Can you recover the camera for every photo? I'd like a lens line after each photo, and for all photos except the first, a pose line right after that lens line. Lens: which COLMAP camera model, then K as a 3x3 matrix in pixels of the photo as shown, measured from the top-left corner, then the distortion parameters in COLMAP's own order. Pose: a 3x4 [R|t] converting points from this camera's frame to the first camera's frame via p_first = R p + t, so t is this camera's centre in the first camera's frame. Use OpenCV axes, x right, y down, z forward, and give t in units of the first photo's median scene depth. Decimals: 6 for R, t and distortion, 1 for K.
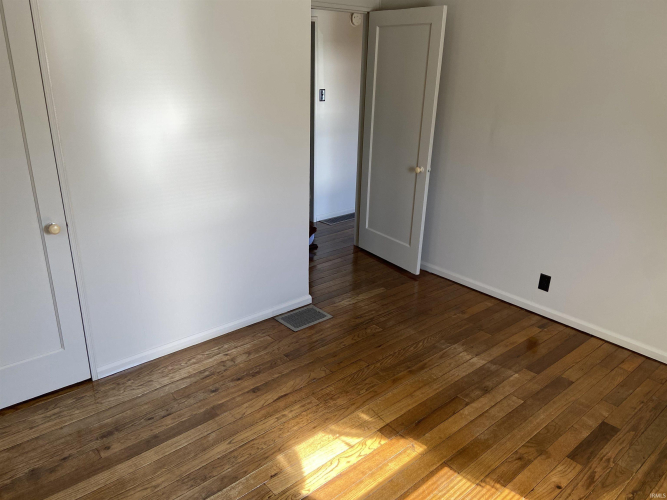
lens RADIAL K [[505.4, 0, 332.7], [0, 505.4, 250.2], [0, 0, 1]] dist [0.049432, -0.024047]
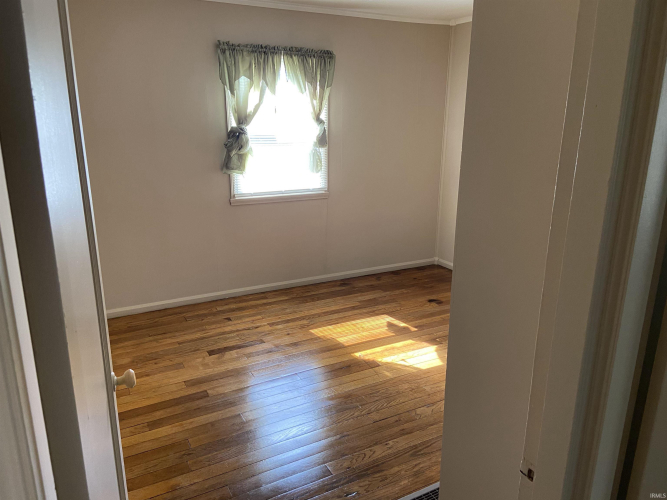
lens RADIAL K [[505.4, 0, 334.7], [0, 505.4, 250.3], [0, 0, 1]] dist [0.049432, -0.024047]
pose [[-0.973673, -0.093285, 0.207987, -0.040365], [0.046641, 0.811595, 0.582355, -0.629218], [-0.223126, 0.576724, -0.785878, 1.757820]]
